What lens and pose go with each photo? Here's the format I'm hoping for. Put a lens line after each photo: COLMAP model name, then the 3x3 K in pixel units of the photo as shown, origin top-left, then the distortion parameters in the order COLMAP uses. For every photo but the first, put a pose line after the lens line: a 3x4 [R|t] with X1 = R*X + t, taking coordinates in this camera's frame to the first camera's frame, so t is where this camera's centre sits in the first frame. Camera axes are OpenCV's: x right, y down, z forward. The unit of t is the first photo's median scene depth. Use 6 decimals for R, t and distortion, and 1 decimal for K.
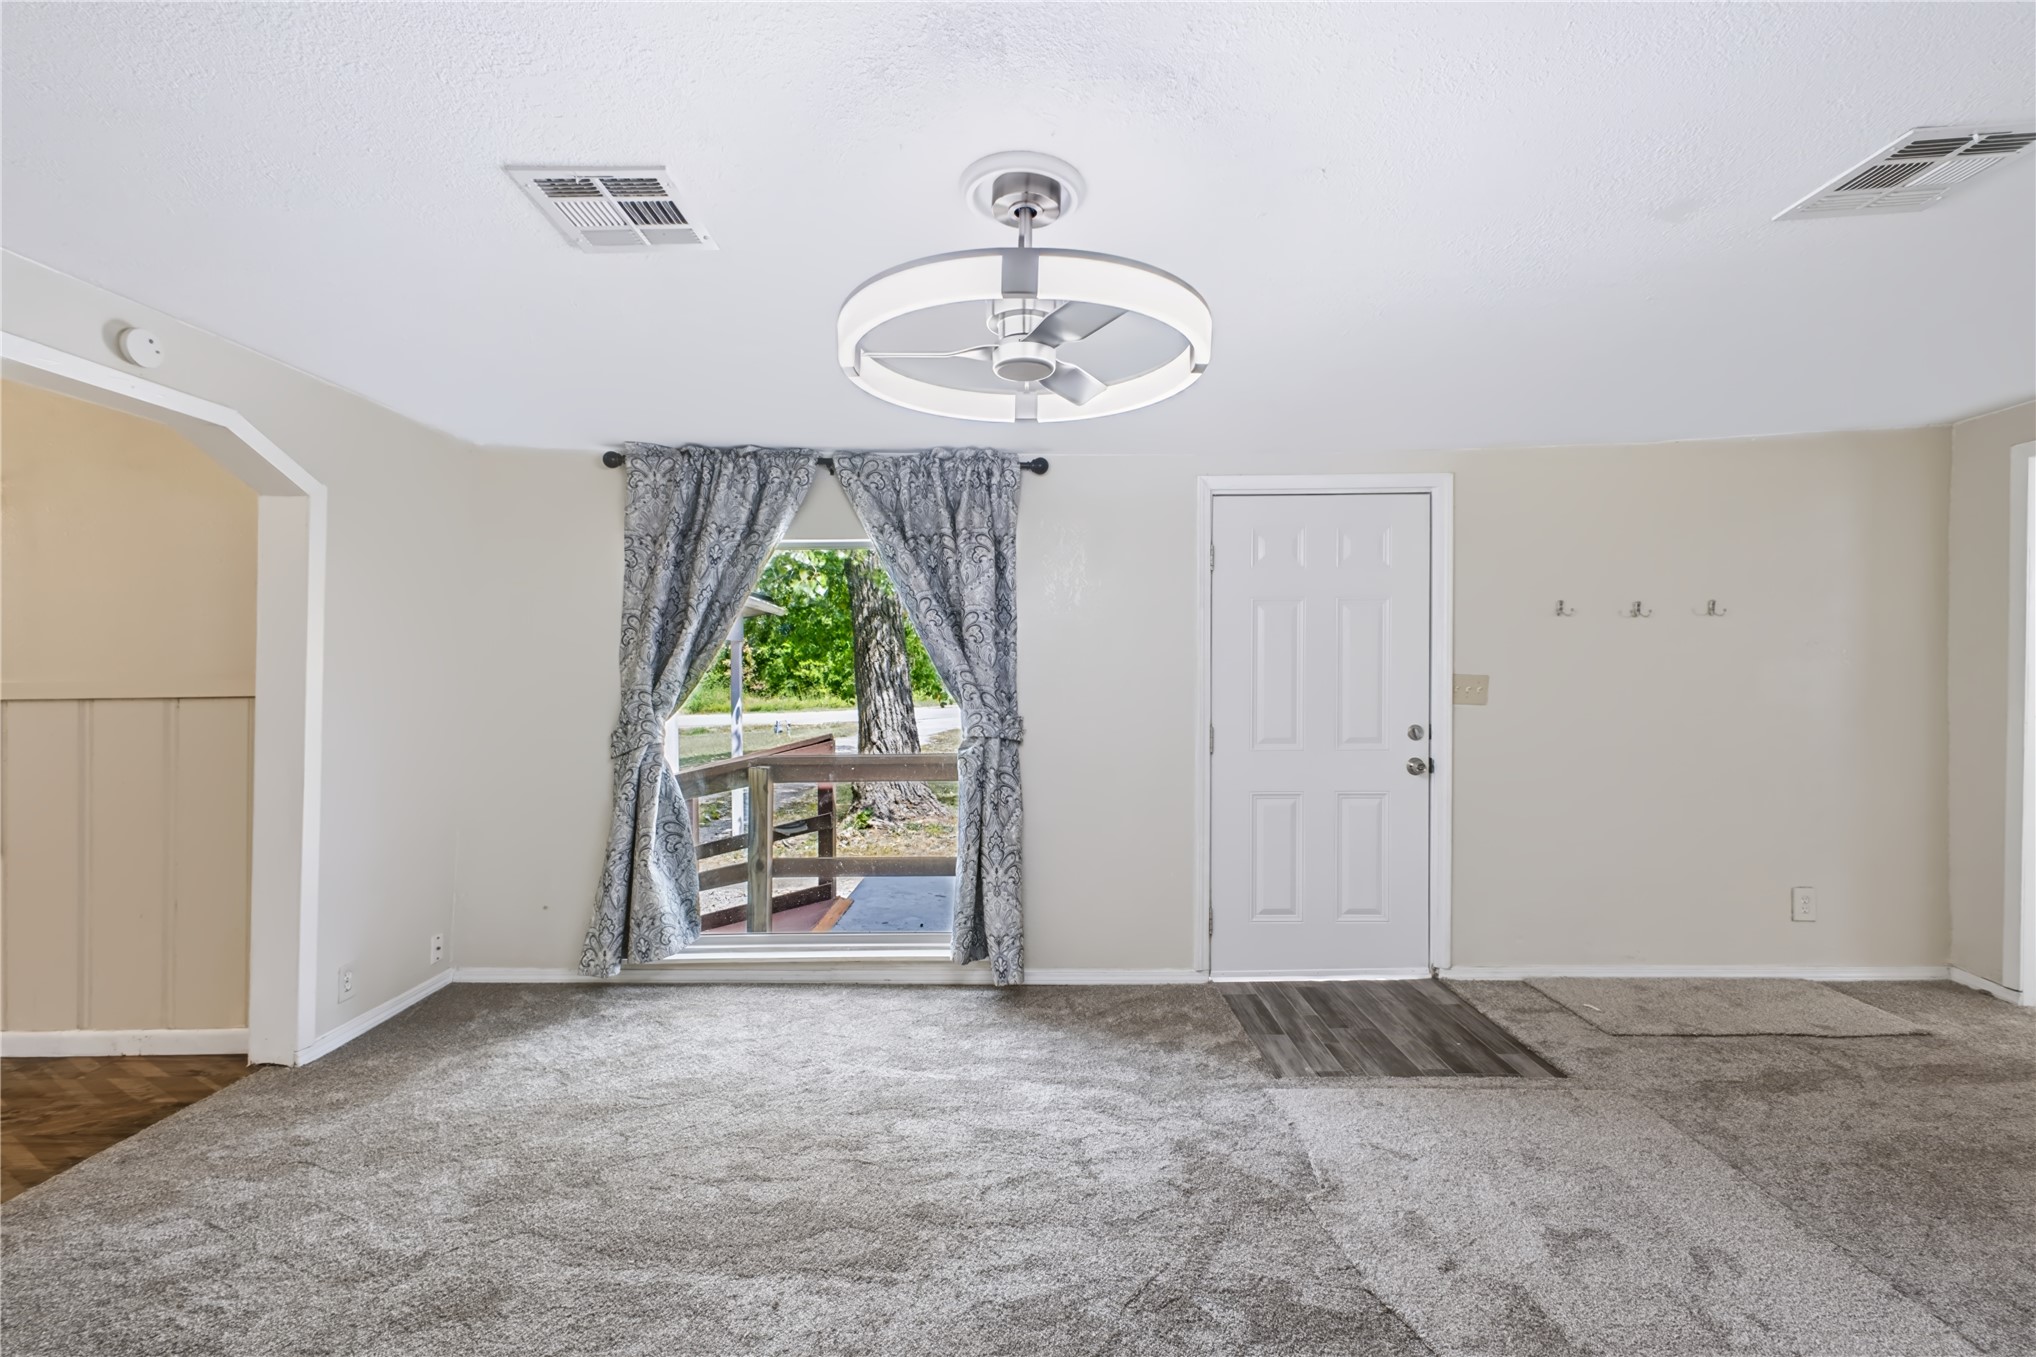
lens RADIAL K [[893.7, 0, 1047.9], [0, 893.7, 672.1], [0, 0, 1]] dist [0.007499, 0.000366]
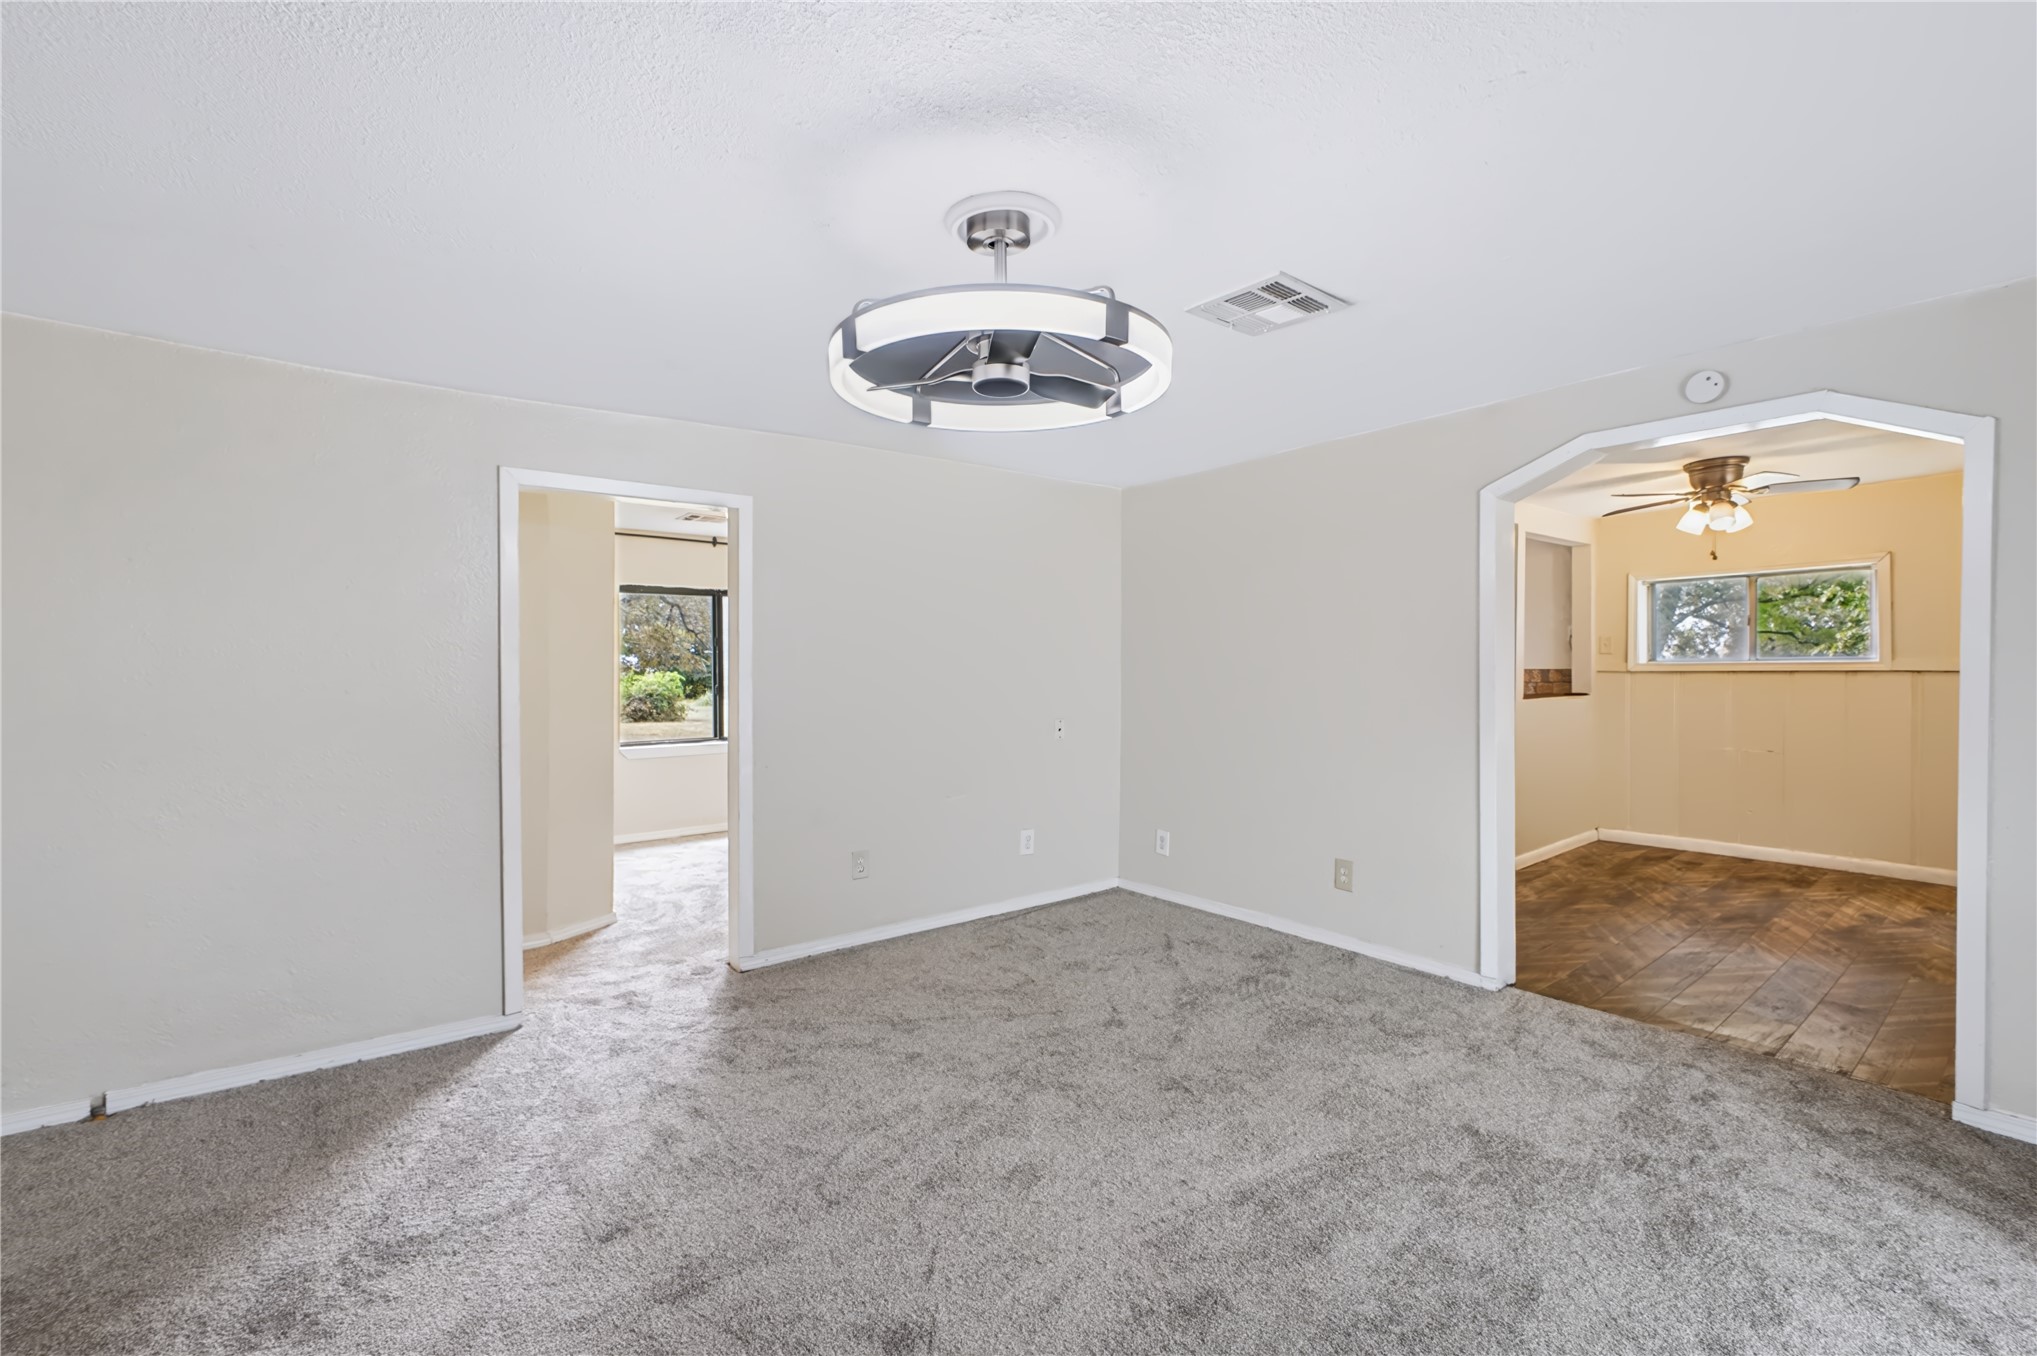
lens RADIAL K [[872.9, 0, 1009.1], [0, 872.9, 677.0], [0, 0, 1]] dist [0.006529, -0.000002]
pose [[-0.794311, 0.016037, -0.607300, 0.291895], [0.009493, 0.999857, 0.013986, 0.003863], [0.607438, 0.005344, -0.794349, 0.887132]]
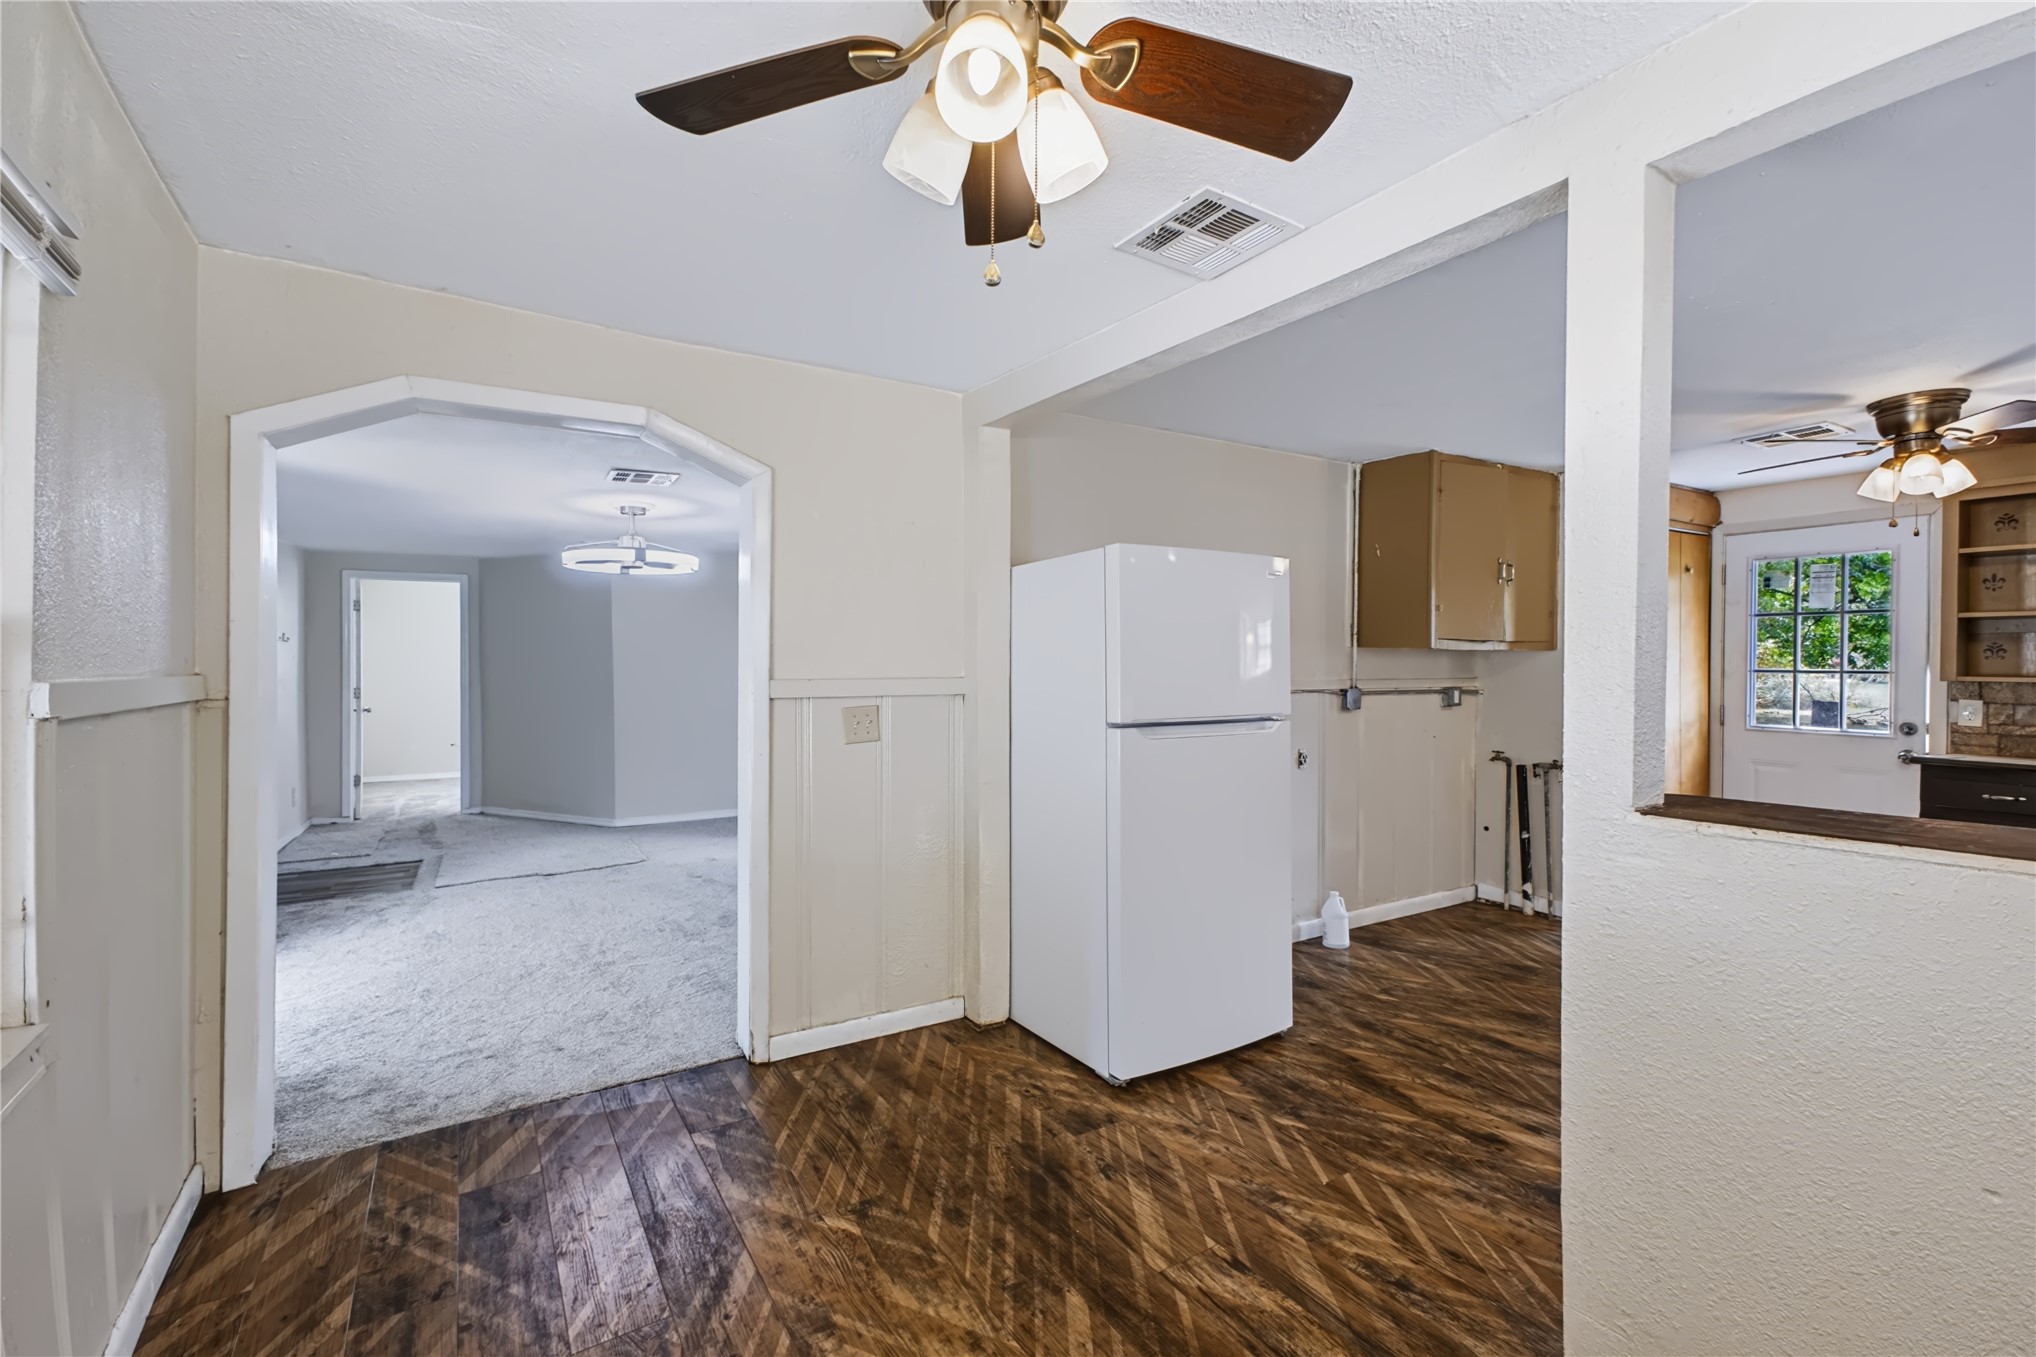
lens RADIAL K [[864.2, 0, 980.2], [0, 864.2, 662.7], [0, 0, 1]] dist [0.002610, -0.000058]
pose [[-0.496896, 0.008048, 0.867773, -1.461152], [0.004513, 0.999967, -0.006690, 0.003833], [-0.867798, 0.000592, -0.496916, 0.691529]]
